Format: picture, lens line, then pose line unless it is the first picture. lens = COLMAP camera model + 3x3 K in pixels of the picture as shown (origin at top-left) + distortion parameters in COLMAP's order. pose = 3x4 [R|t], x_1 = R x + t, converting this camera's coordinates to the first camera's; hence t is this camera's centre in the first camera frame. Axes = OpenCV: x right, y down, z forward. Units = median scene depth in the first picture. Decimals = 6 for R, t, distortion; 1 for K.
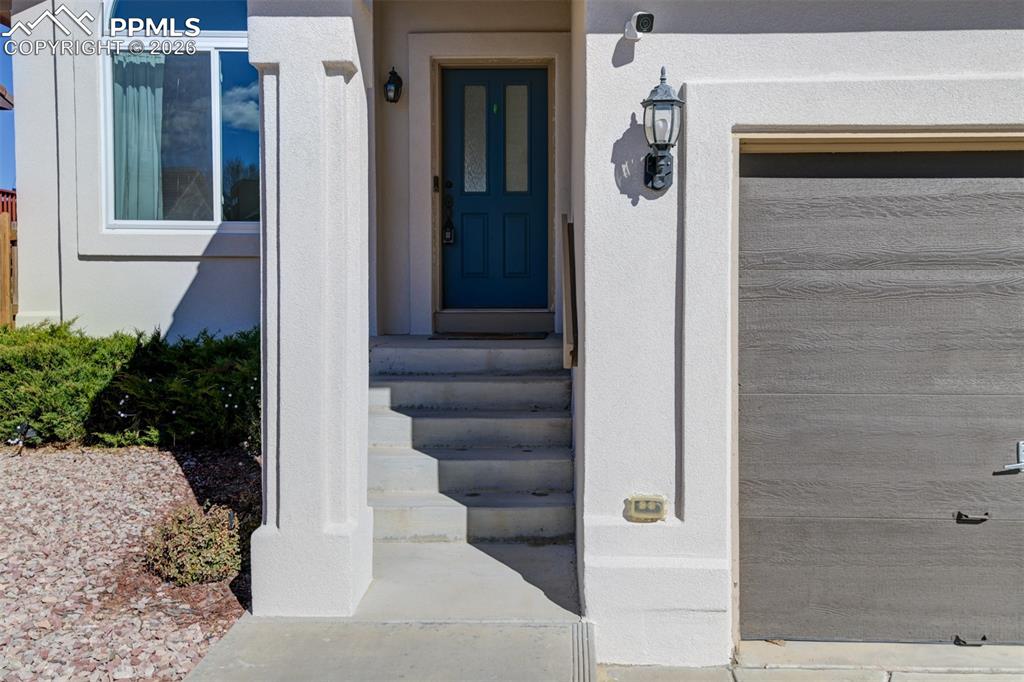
lens RADIAL K [[869.1, 0, 512.0], [0, 869.1, 341.0], [0, 0, 1]] dist [0.001065, 0.001214]
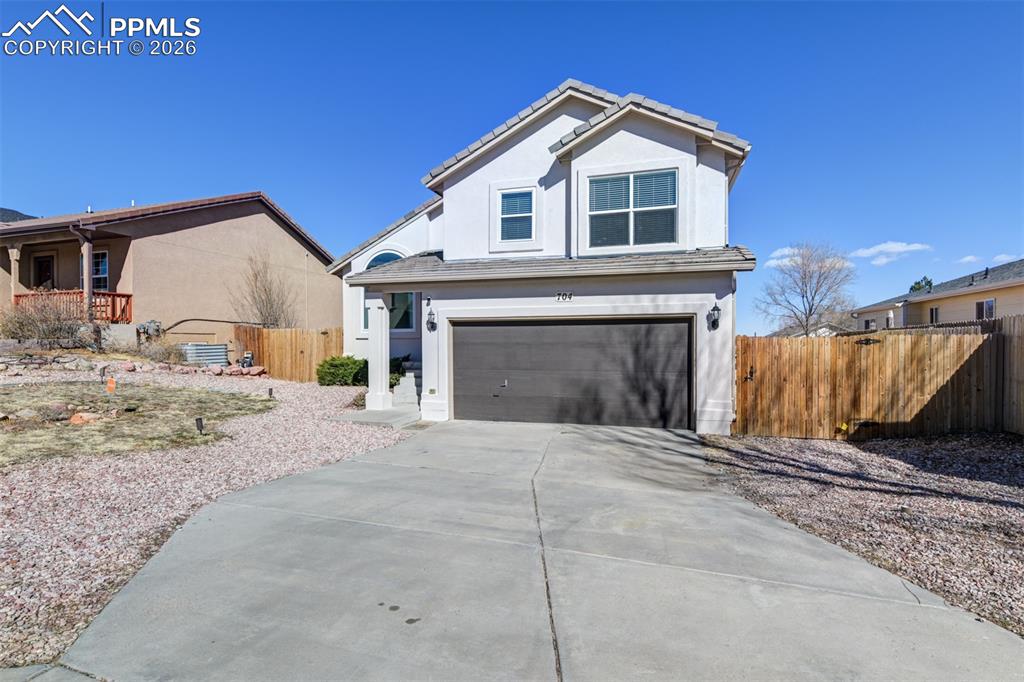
lens RADIAL K [[487.0, 0, 512.3], [0, 487.0, 352.3], [0, 0, 1]] dist [0.001020, -0.012389]
pose [[0.964316, -0.002352, -0.264745, 1.374001], [-0.006293, 0.999474, -0.031801, 0.051532], [0.264680, 0.032332, 0.963794, -1.667952]]
